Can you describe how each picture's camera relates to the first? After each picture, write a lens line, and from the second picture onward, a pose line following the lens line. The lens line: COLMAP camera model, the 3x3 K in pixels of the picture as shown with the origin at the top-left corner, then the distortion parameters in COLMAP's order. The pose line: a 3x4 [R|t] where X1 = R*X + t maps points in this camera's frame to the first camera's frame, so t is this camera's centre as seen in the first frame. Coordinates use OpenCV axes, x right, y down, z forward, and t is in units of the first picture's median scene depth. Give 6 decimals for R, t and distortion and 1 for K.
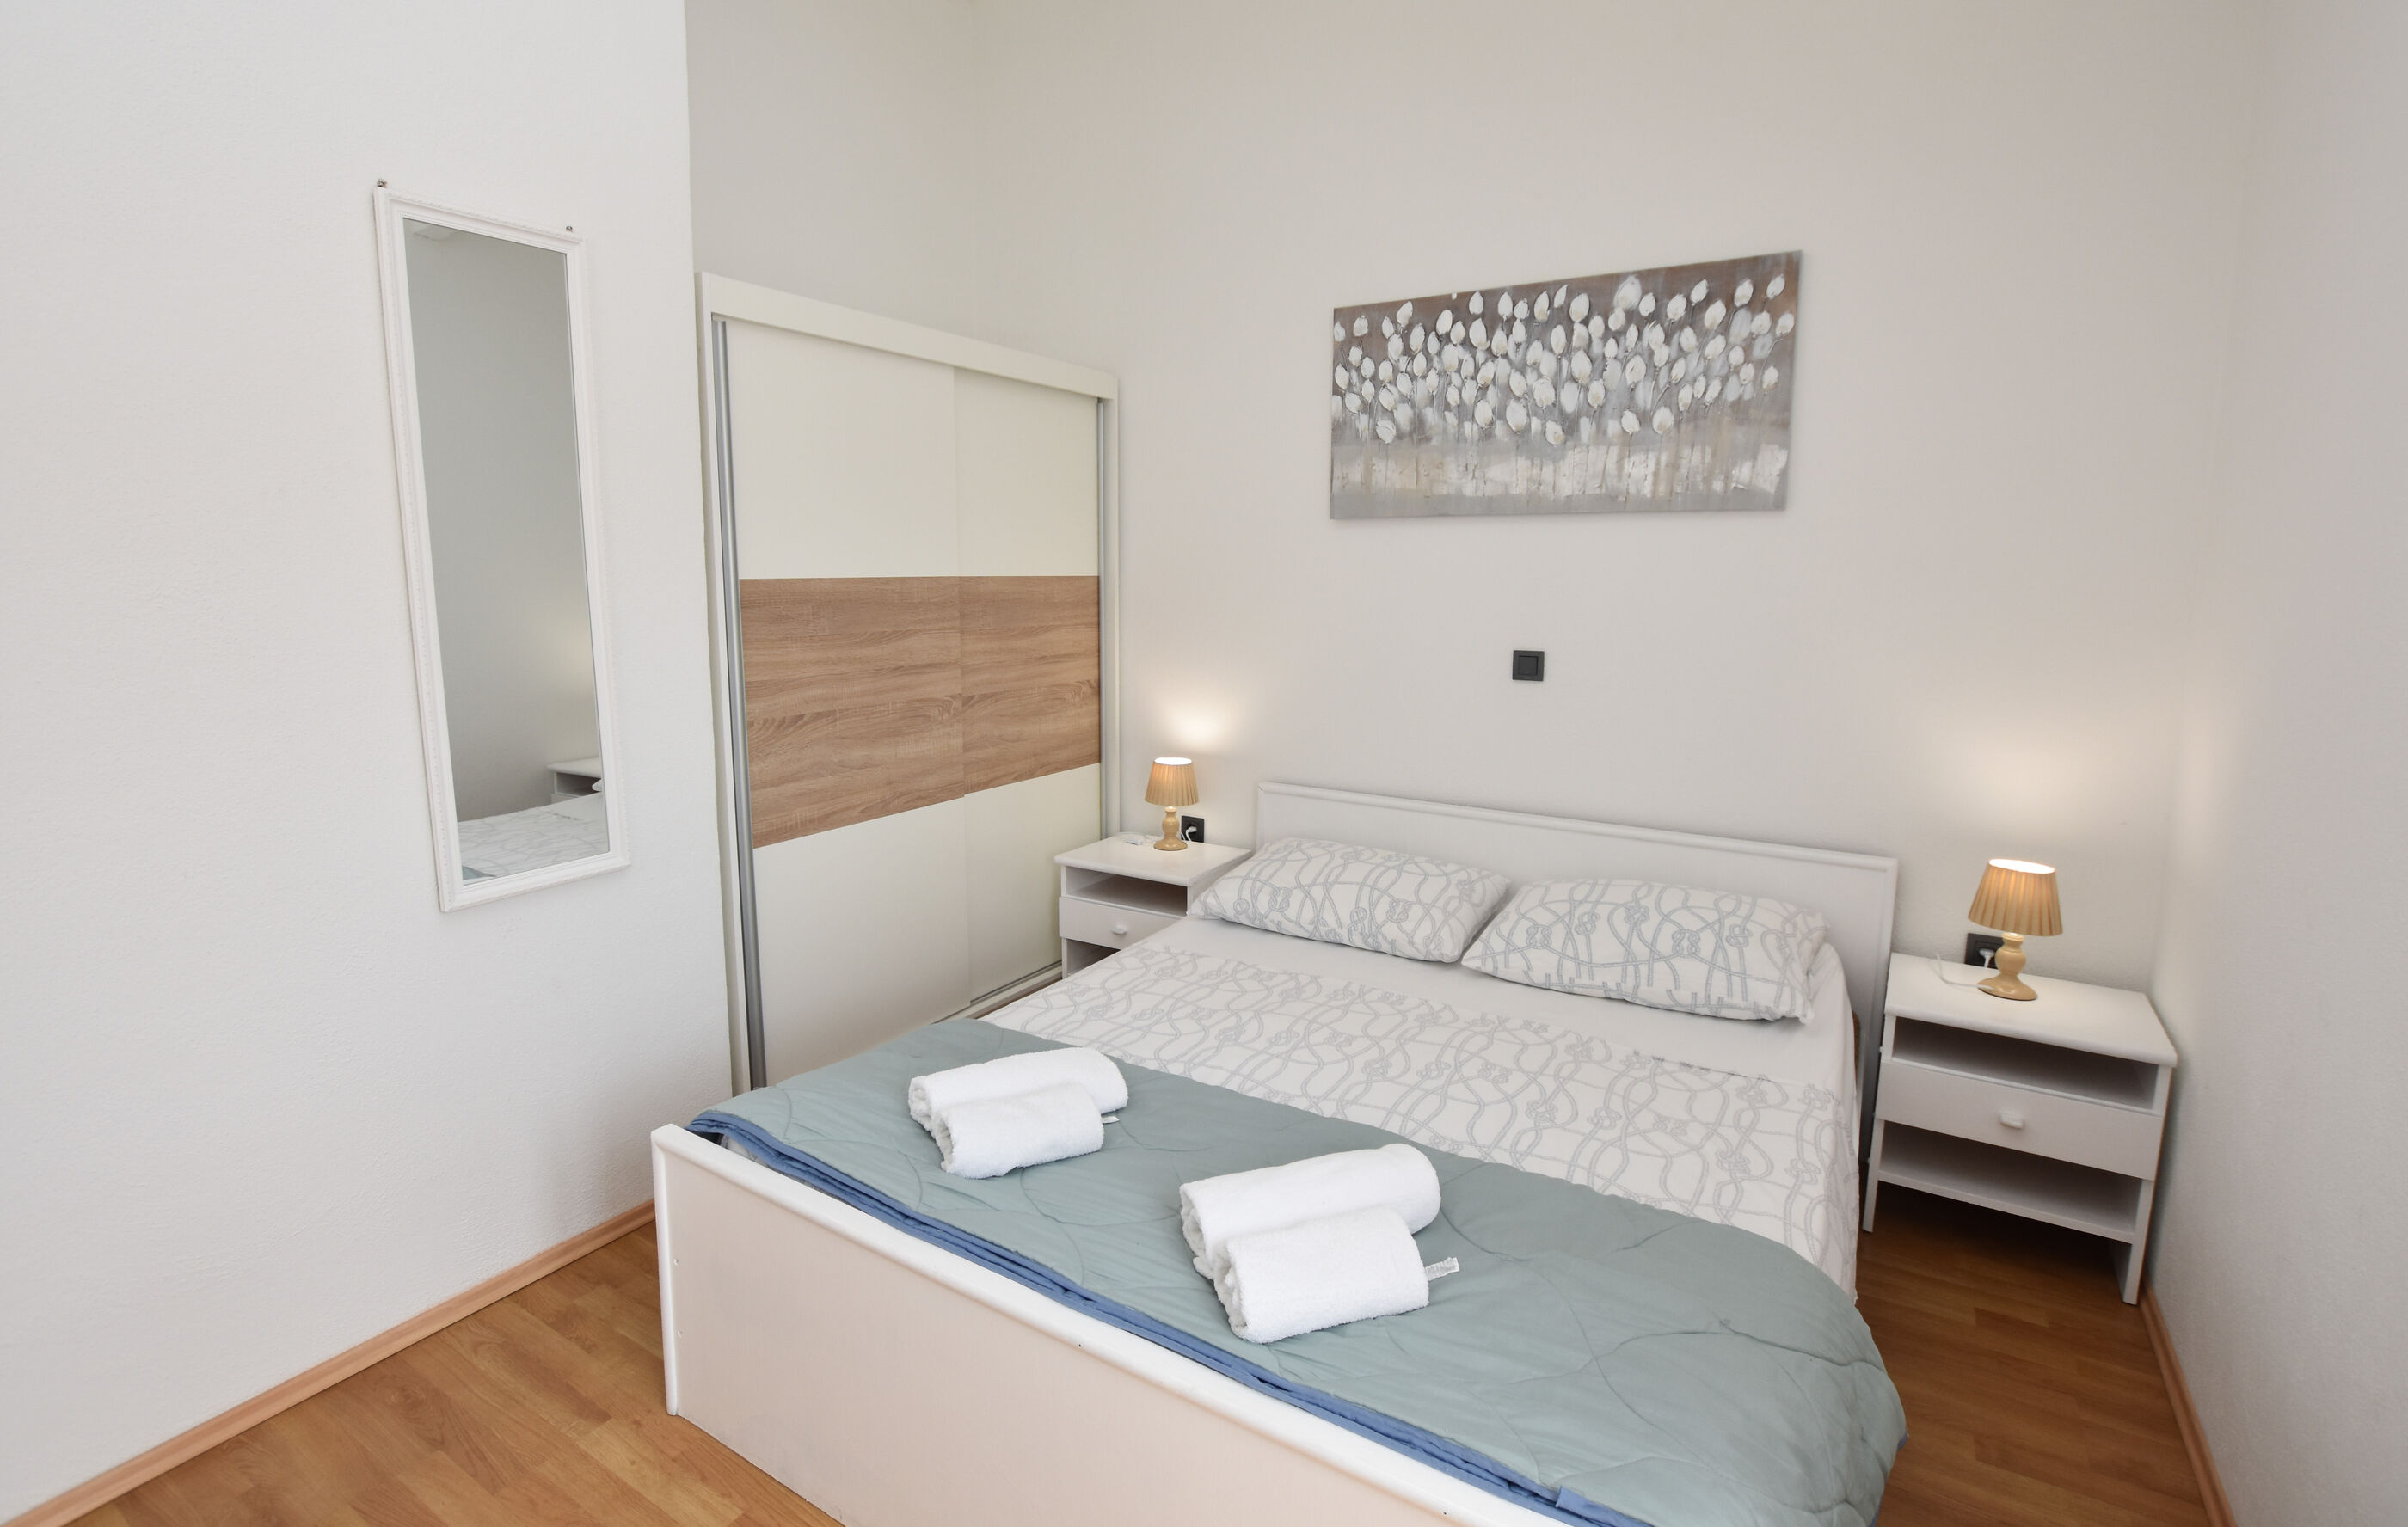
lens RADIAL K [[1123.4, 0, 1198.6], [0, 1123.4, 717.3], [0, 0, 1]] dist [-0.022482, 0.000163]
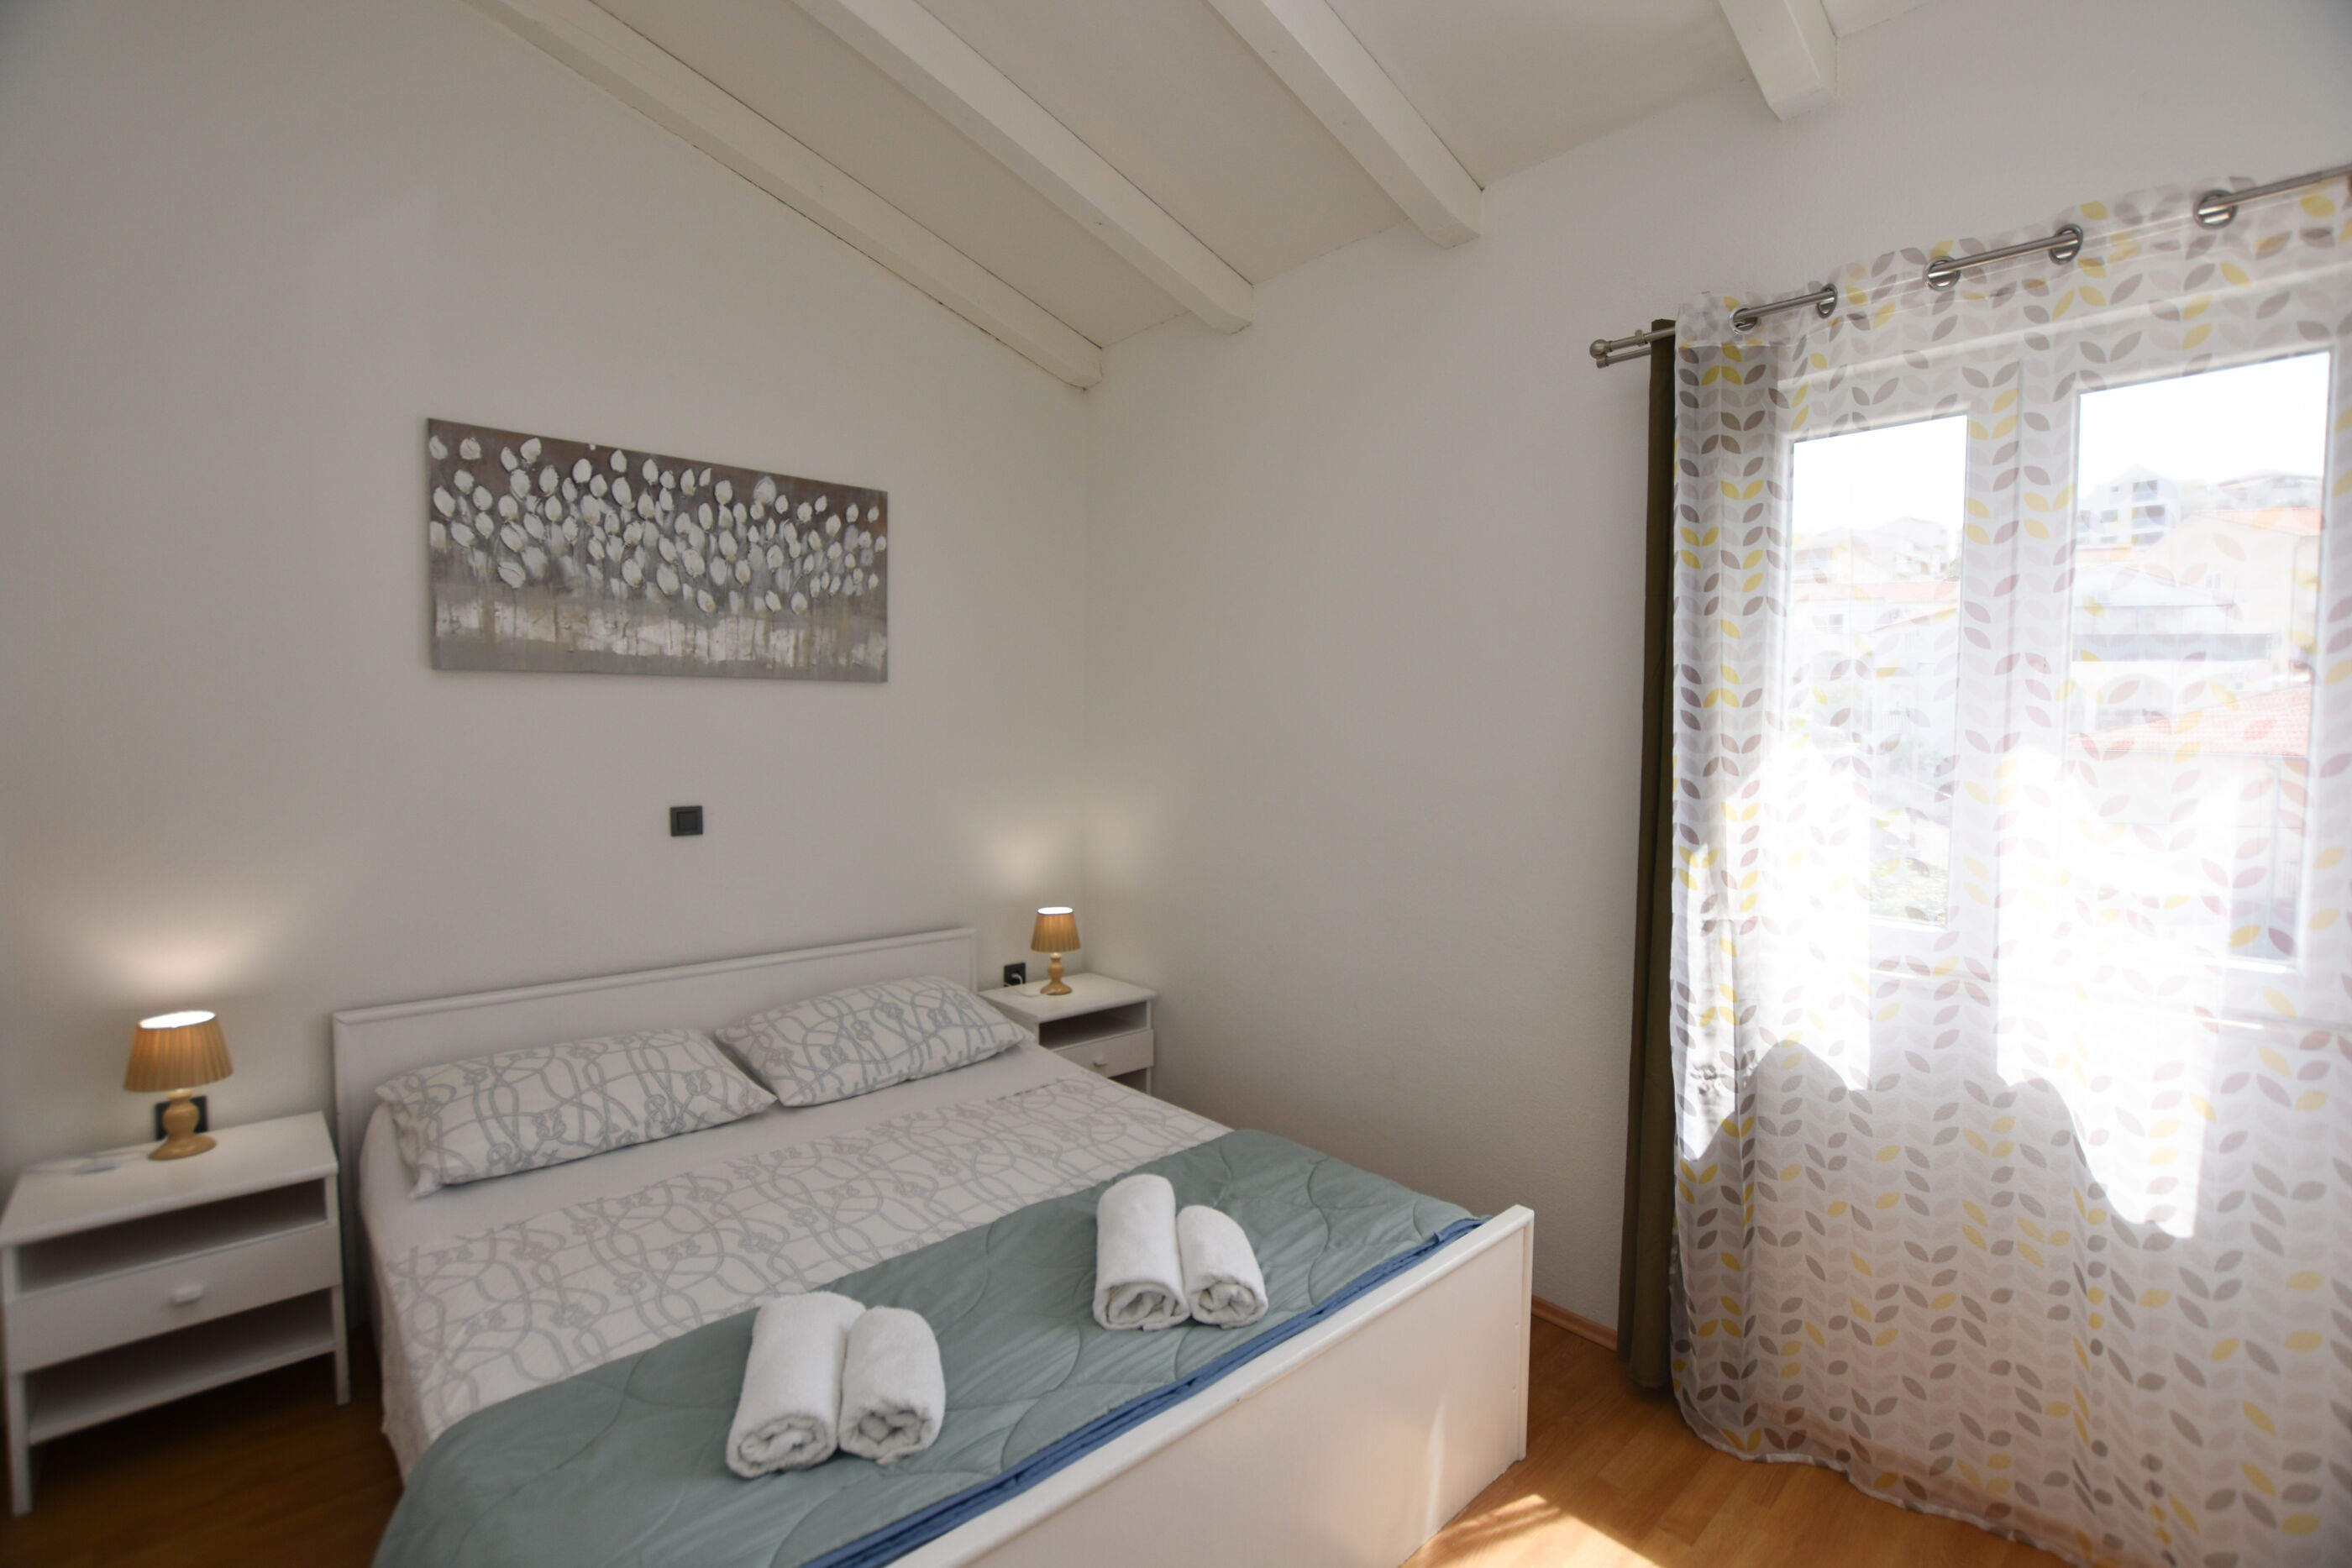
lens RADIAL K [[1047.9, 0, 1179.7], [0, 1047.9, 775.0], [0, 0, 1]] dist [-0.031935, 0.005147]
pose [[0.274467, -0.051038, 0.960241, -0.528743], [0.119379, 0.992674, 0.018639, -0.054718], [-0.954158, 0.109516, 0.278549, 0.314001]]
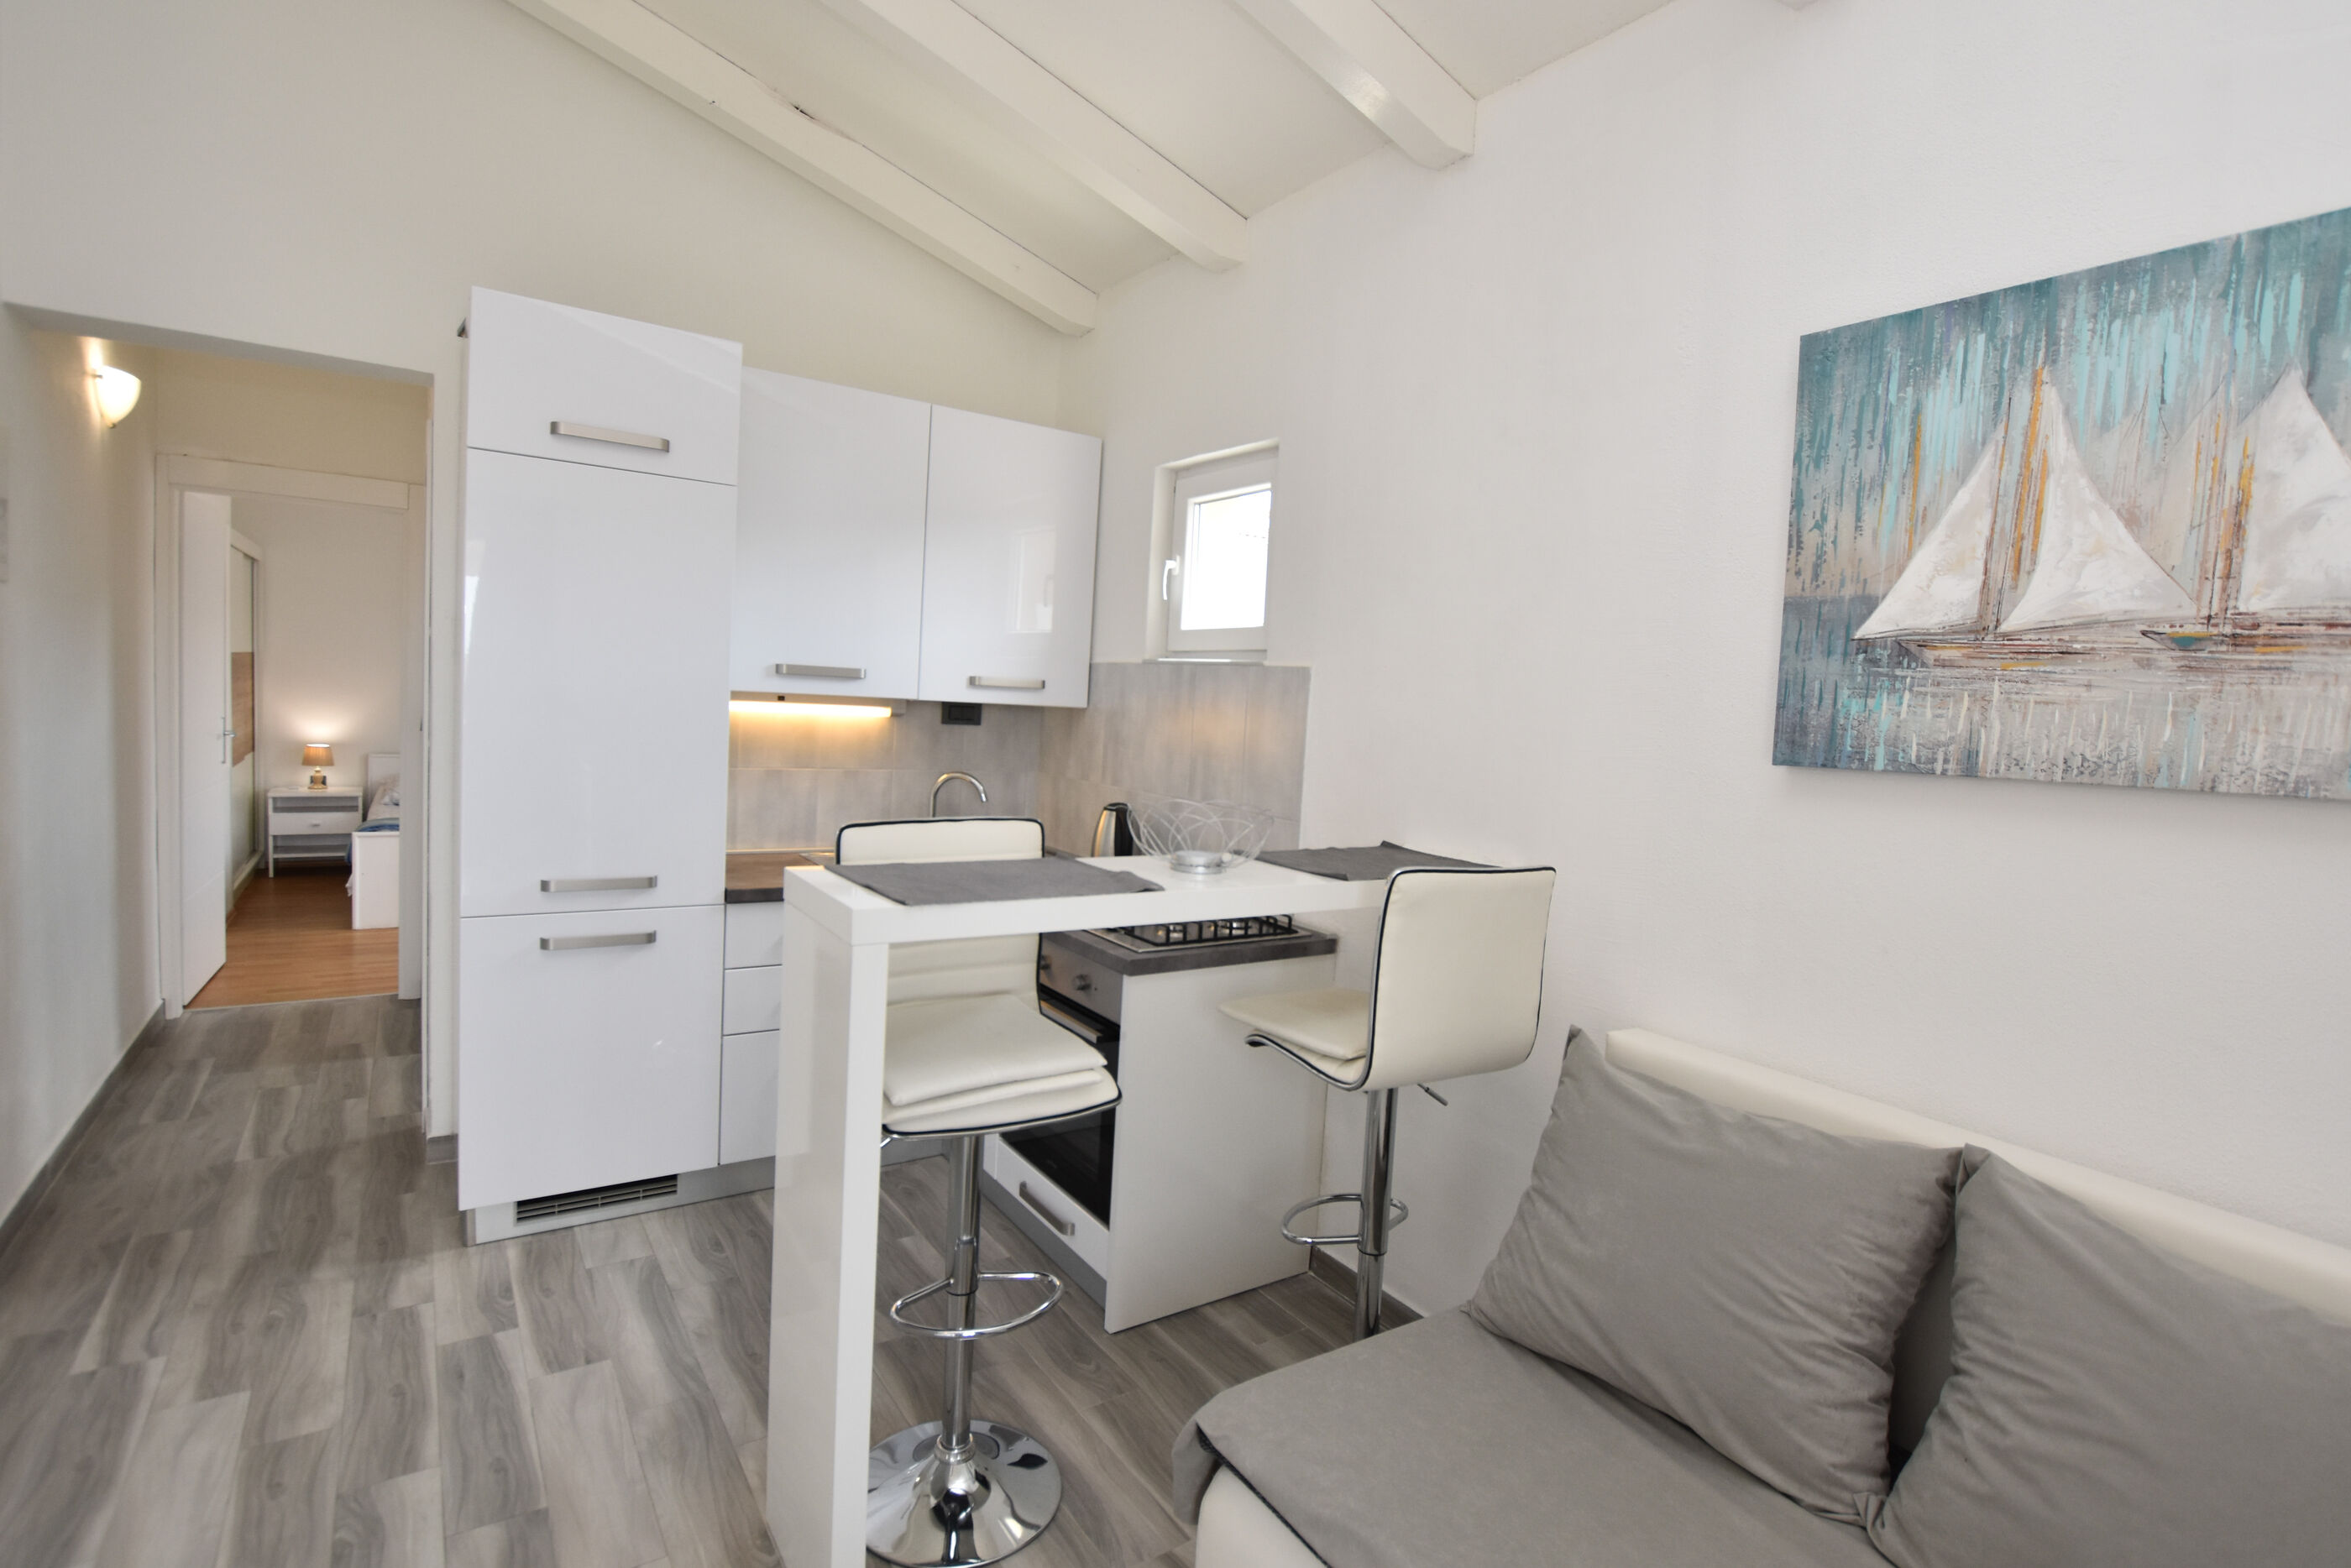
lens RADIAL K [[1083.9, 0, 1184.7], [0, 1083.9, 773.4], [0, 0, 1]] dist [-0.025727, 0.001020]
pose [[0.385818, -0.055599, 0.920898, -1.480247], [0.069199, 0.997115, 0.031209, 0.169360], [-0.919976, 0.051684, 0.388552, -1.473792]]
